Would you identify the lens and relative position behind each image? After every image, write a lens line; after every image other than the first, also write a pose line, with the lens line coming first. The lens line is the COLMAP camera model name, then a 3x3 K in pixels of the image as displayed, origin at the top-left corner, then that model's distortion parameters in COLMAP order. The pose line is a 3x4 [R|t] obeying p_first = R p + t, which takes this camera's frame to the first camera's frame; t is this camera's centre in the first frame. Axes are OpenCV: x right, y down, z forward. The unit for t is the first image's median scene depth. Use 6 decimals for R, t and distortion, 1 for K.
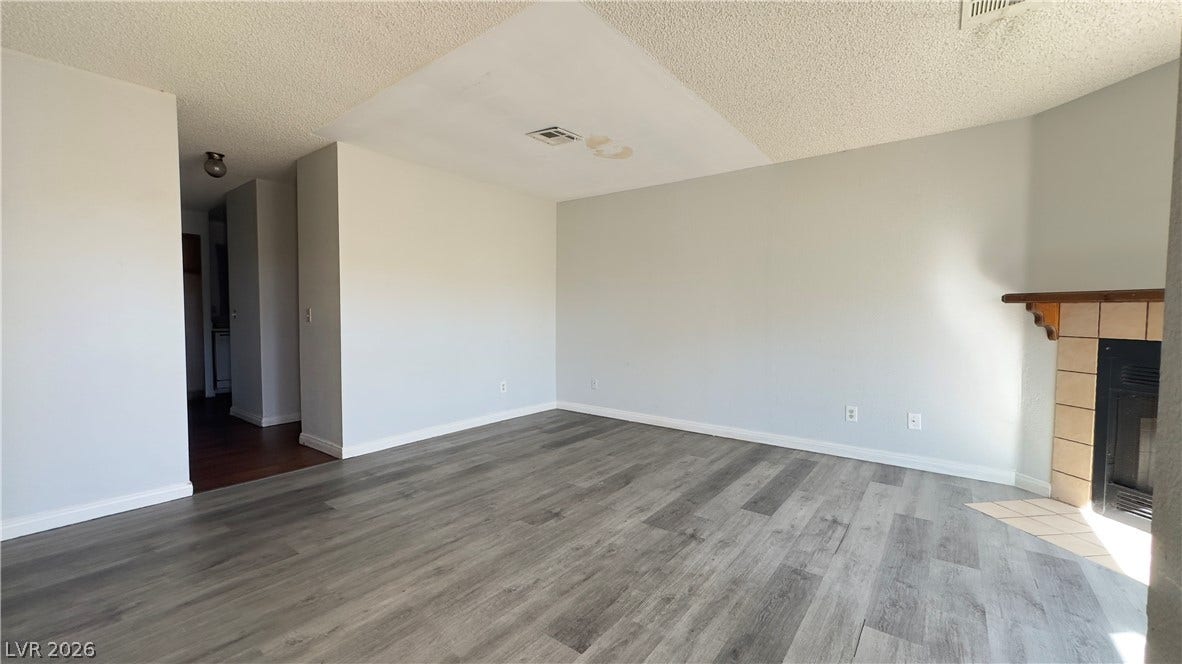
lens RADIAL K [[472.9, 0, 590.4], [0, 472.9, 332.0], [0, 0, 1]] dist [-0.001368, 0.000592]
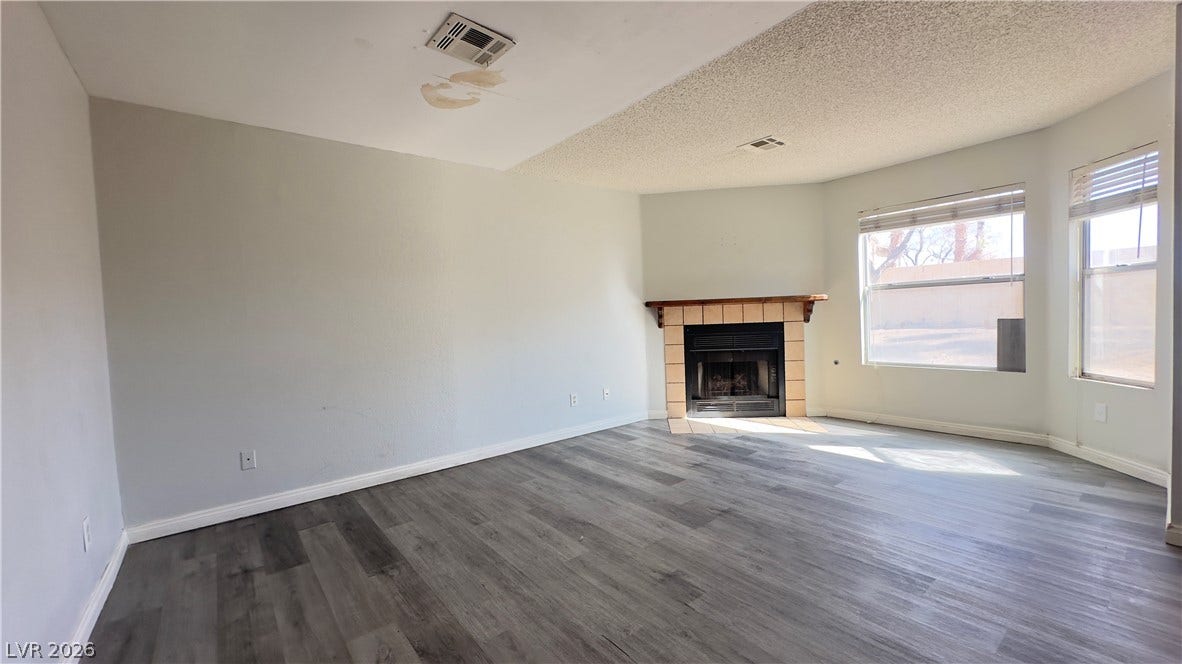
lens RADIAL K [[472.9, 0, 590.4], [0, 472.9, 332.0], [0, 0, 1]] dist [-0.001368, 0.000592]
pose [[0.232718, -0.051340, 0.971188, -0.709531], [0.080321, 0.996209, 0.033416, -0.043702], [-0.969222, 0.070231, 0.235959, 0.774330]]
